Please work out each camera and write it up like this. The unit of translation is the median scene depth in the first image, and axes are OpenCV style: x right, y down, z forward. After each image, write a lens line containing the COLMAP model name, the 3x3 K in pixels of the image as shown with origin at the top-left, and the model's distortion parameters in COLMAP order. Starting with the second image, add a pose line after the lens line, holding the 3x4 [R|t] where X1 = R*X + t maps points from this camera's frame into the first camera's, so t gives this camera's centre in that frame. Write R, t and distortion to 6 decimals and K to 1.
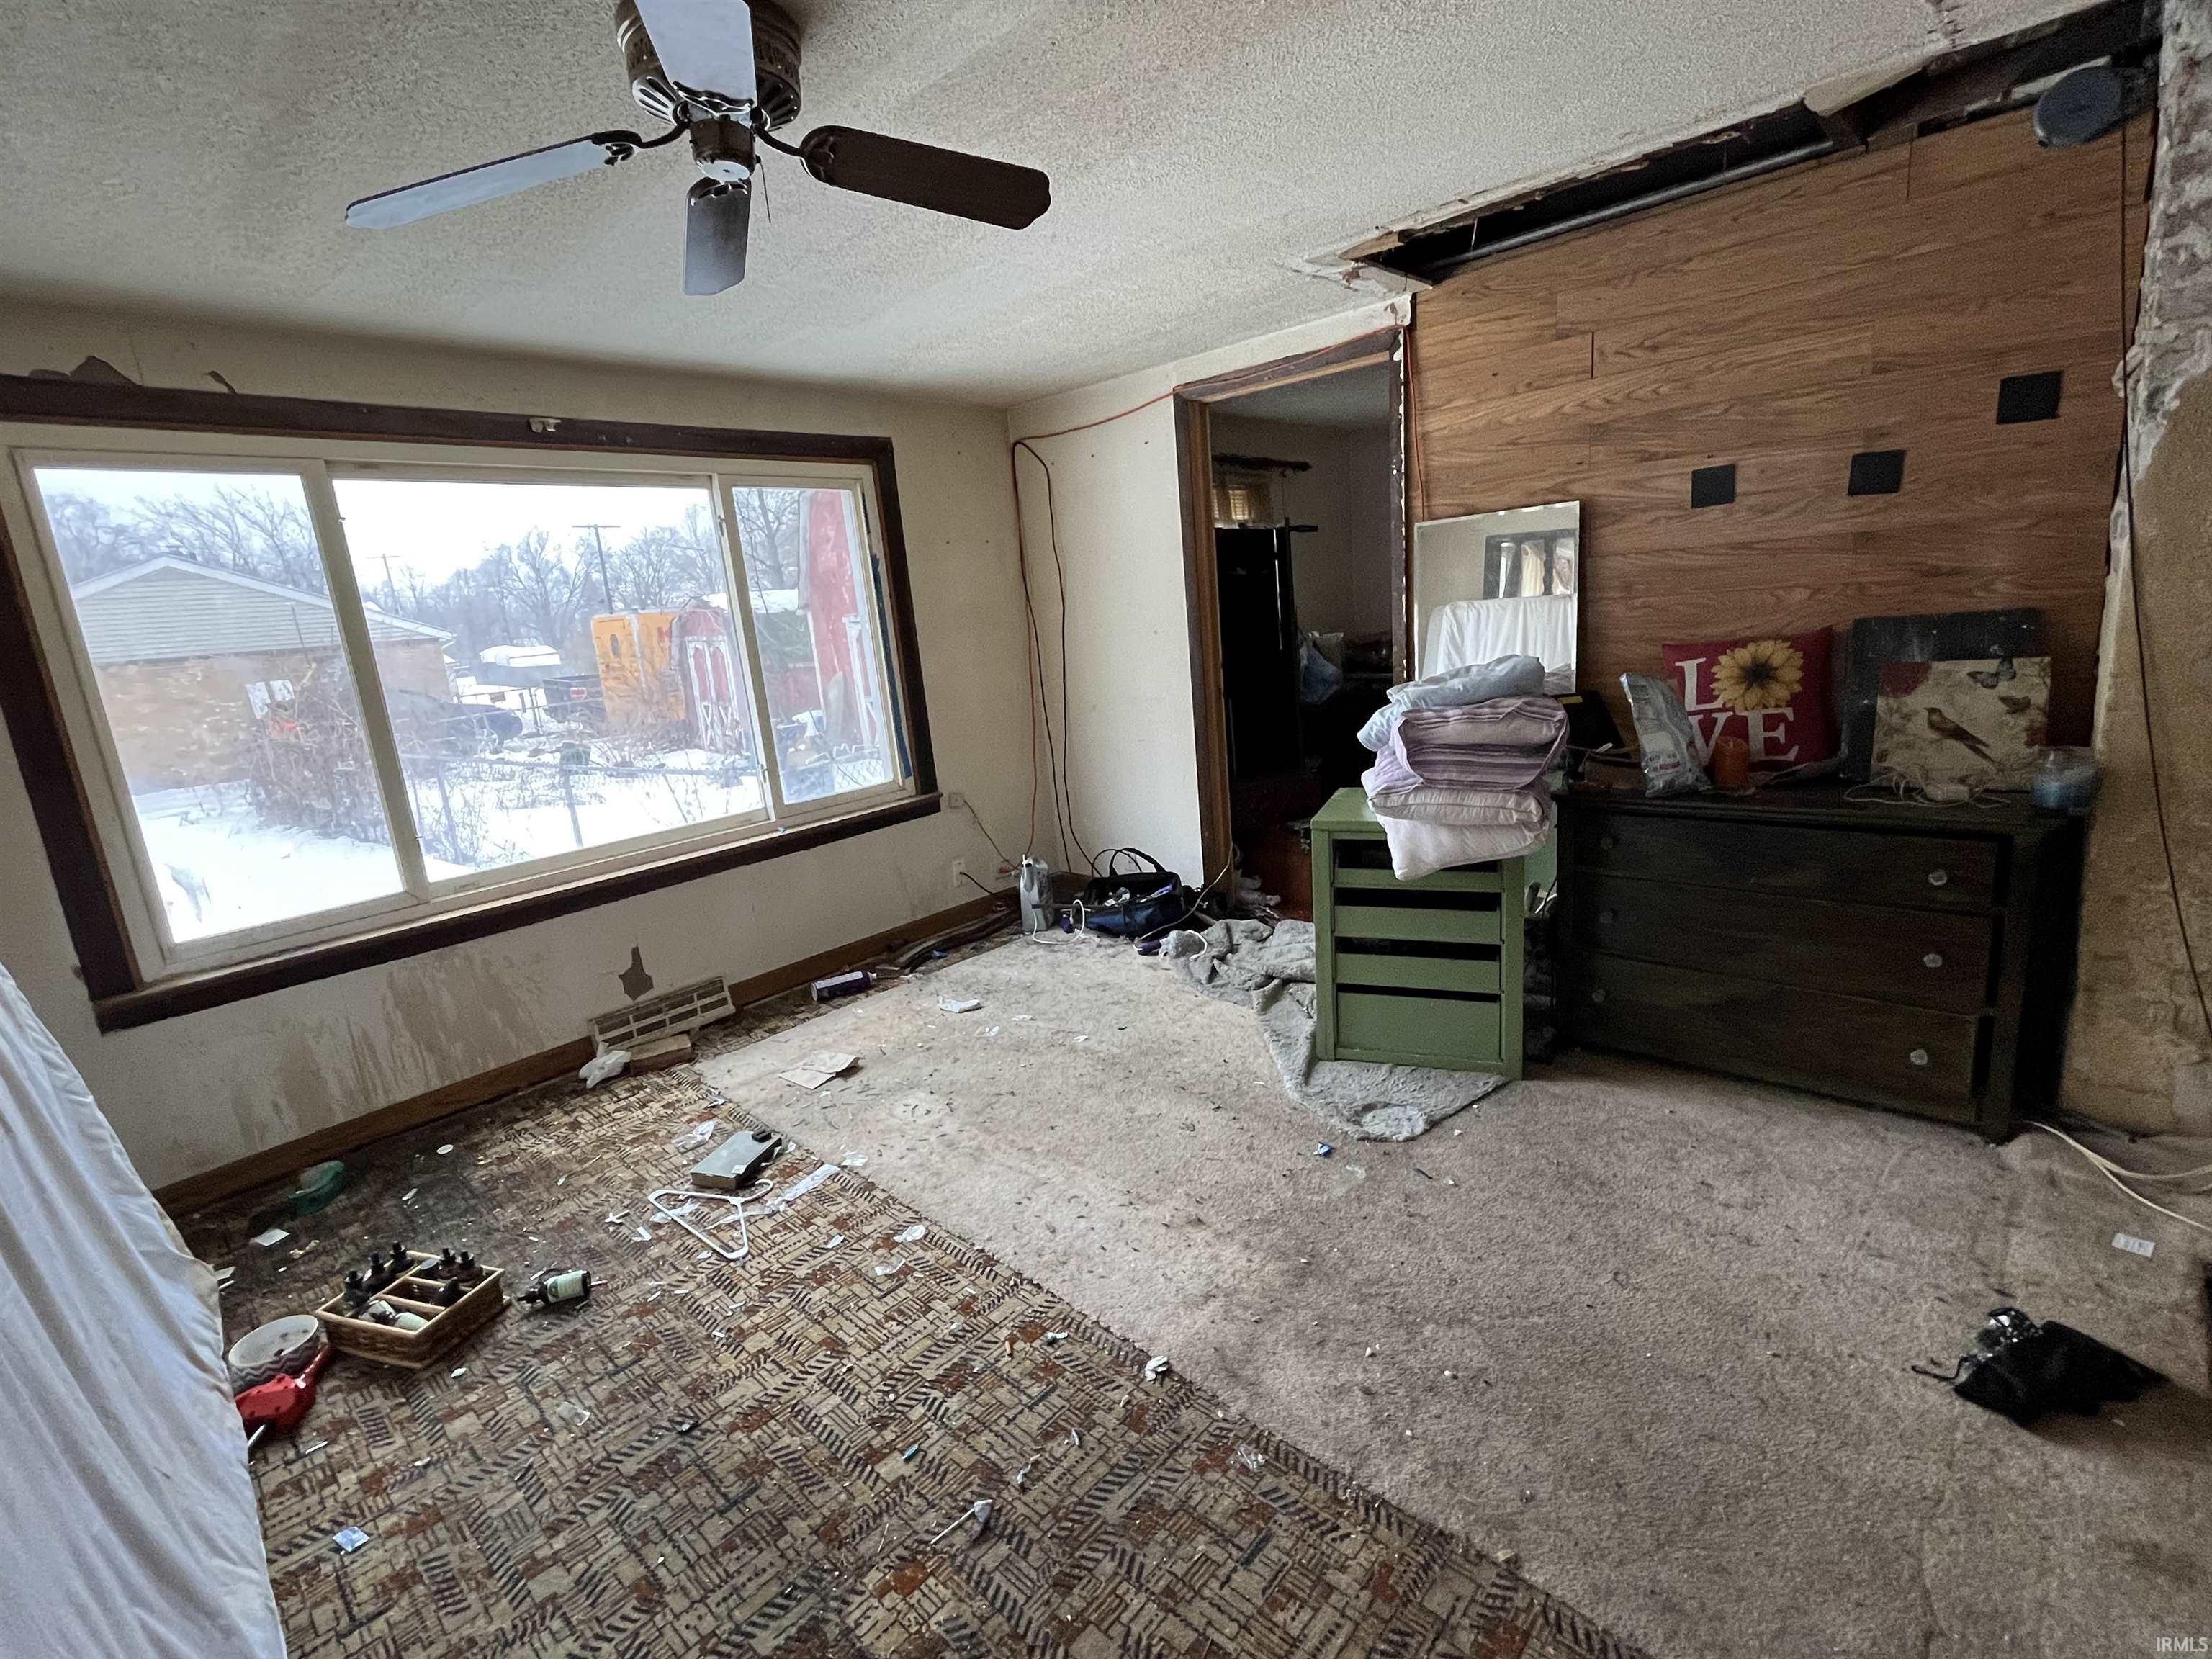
lens RADIAL K [[1005.1, 0, 1106.0], [0, 1005.1, 829.5], [0, 0, 1]] dist [0.000507, -0.000031]
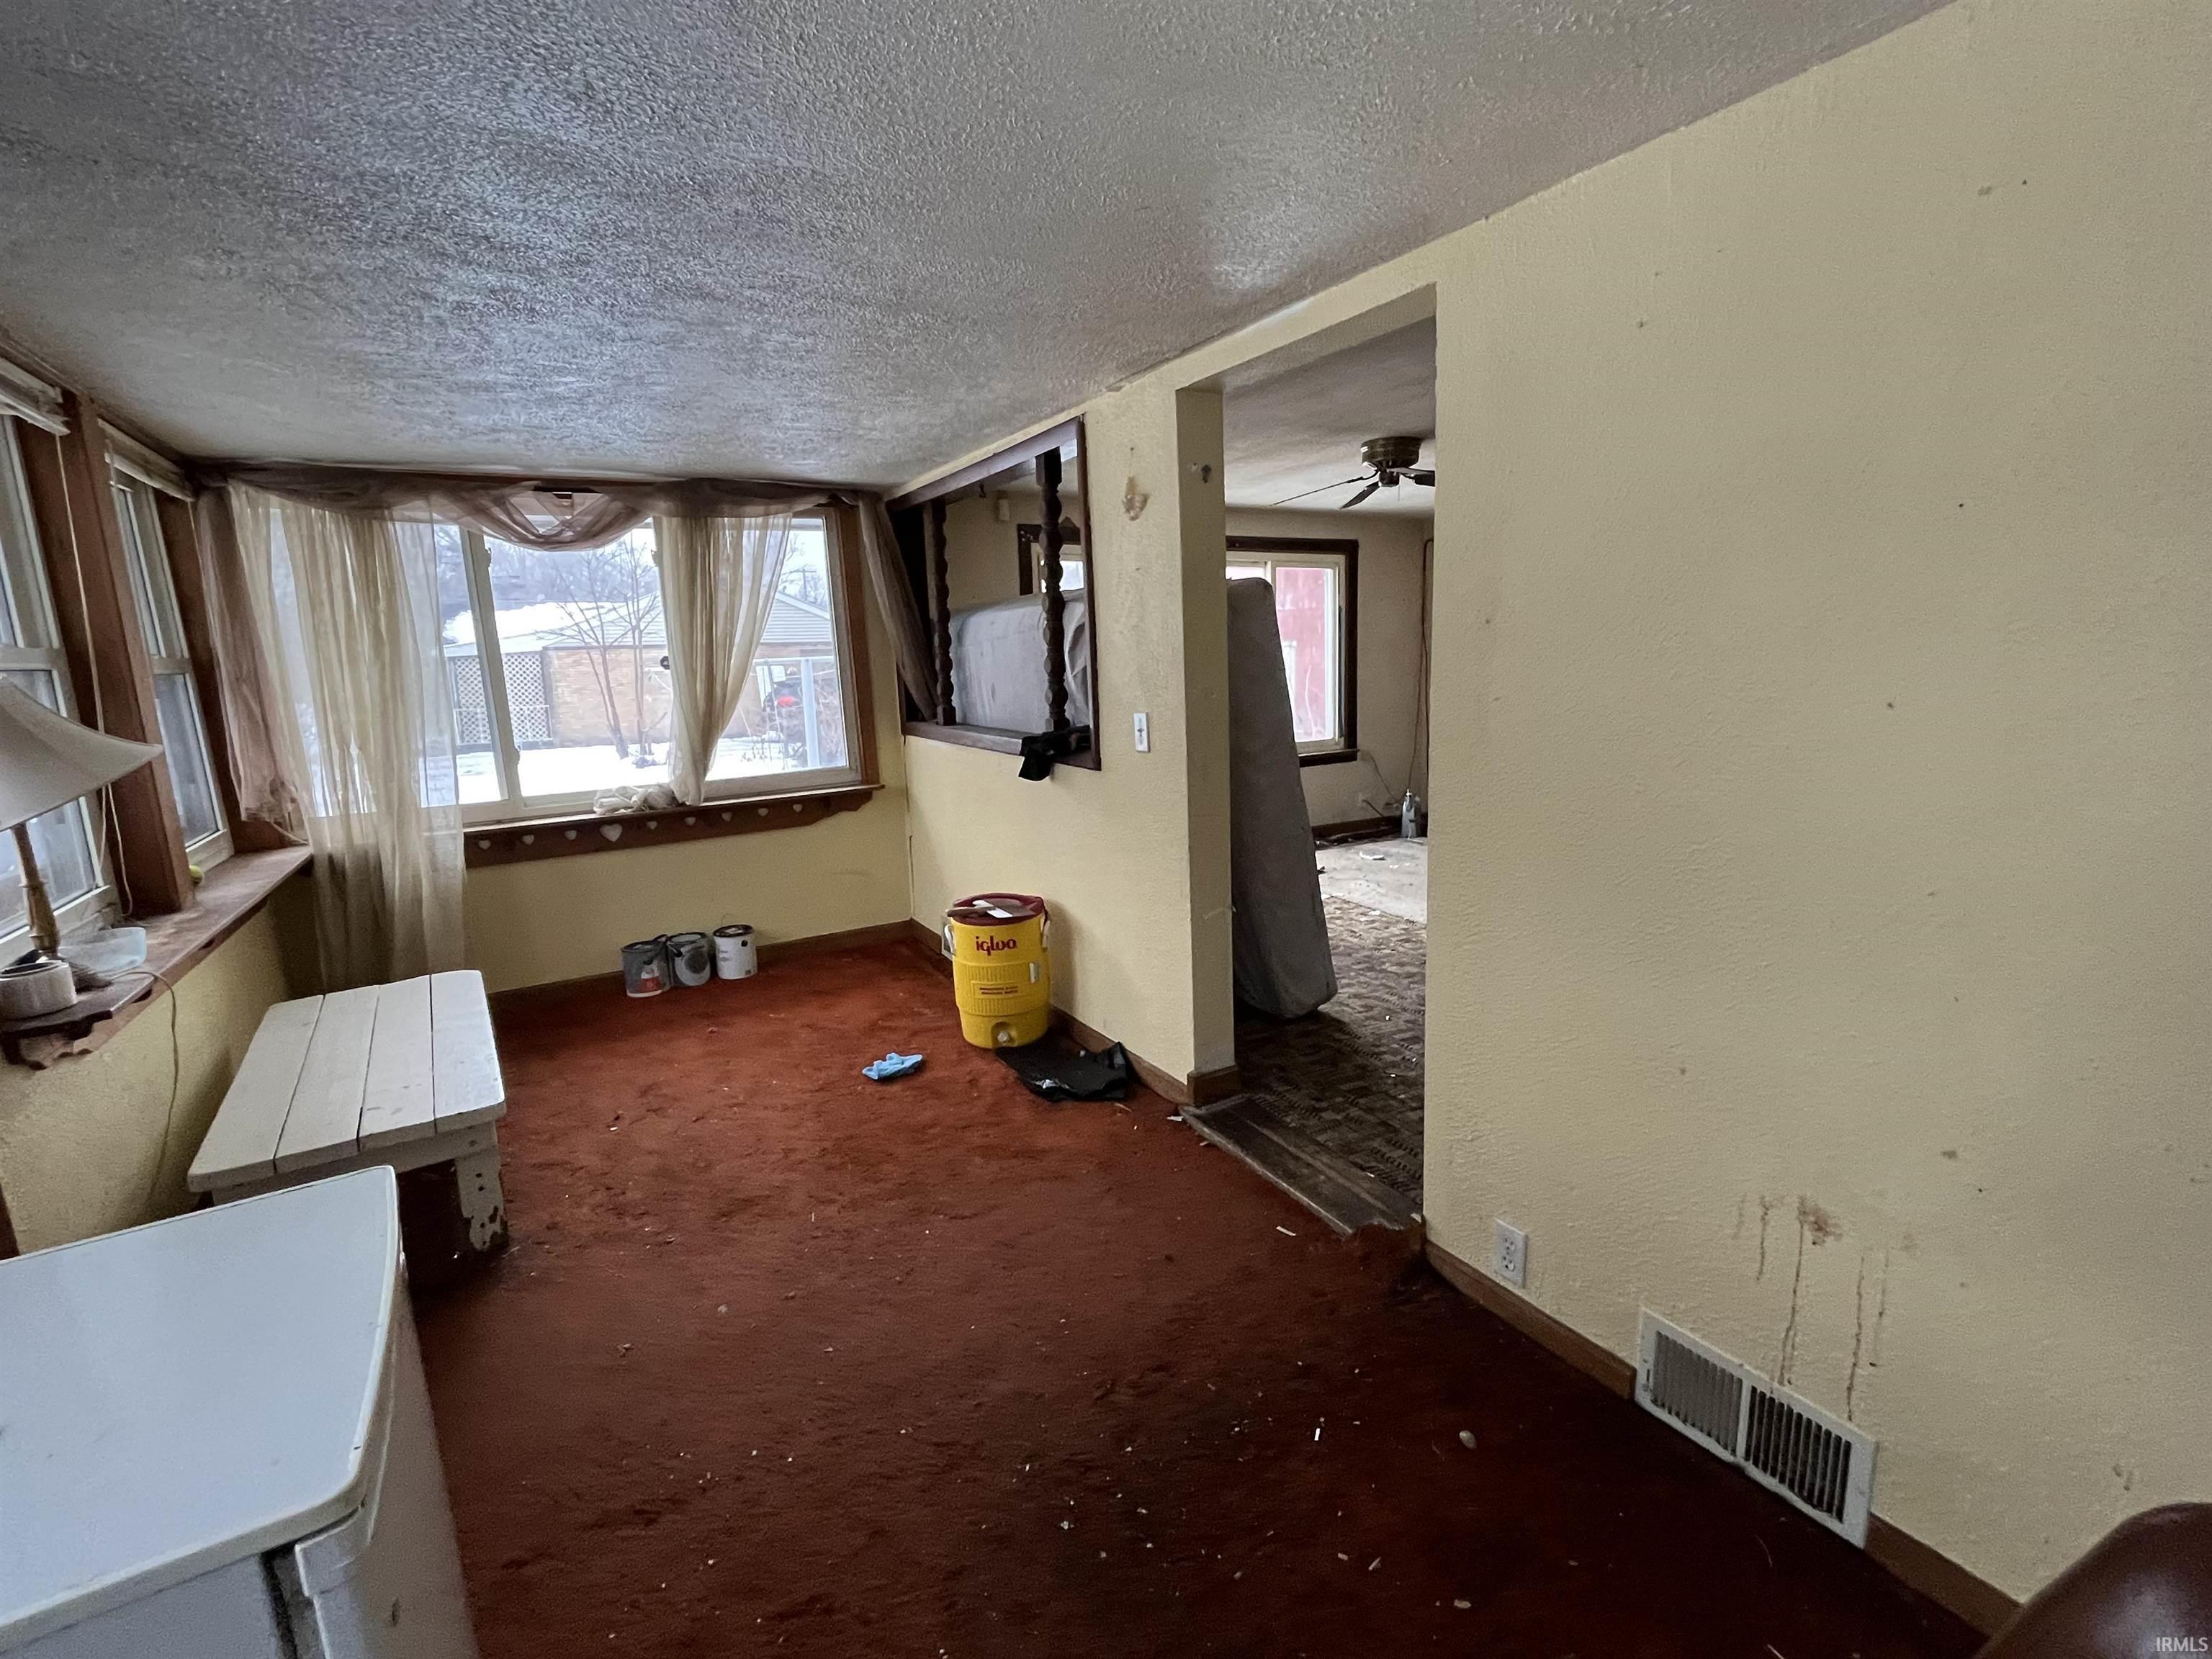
lens RADIAL K [[1005.1, 0, 1106.0], [0, 1005.1, 829.5], [0, 0, 1]] dist [0.000507, -0.000031]
pose [[0.952649, 0.104621, -0.285508, -0.091244], [-0.114086, 0.993331, -0.016676, 0.207970], [0.281860, 0.048459, 0.958231, -0.851145]]
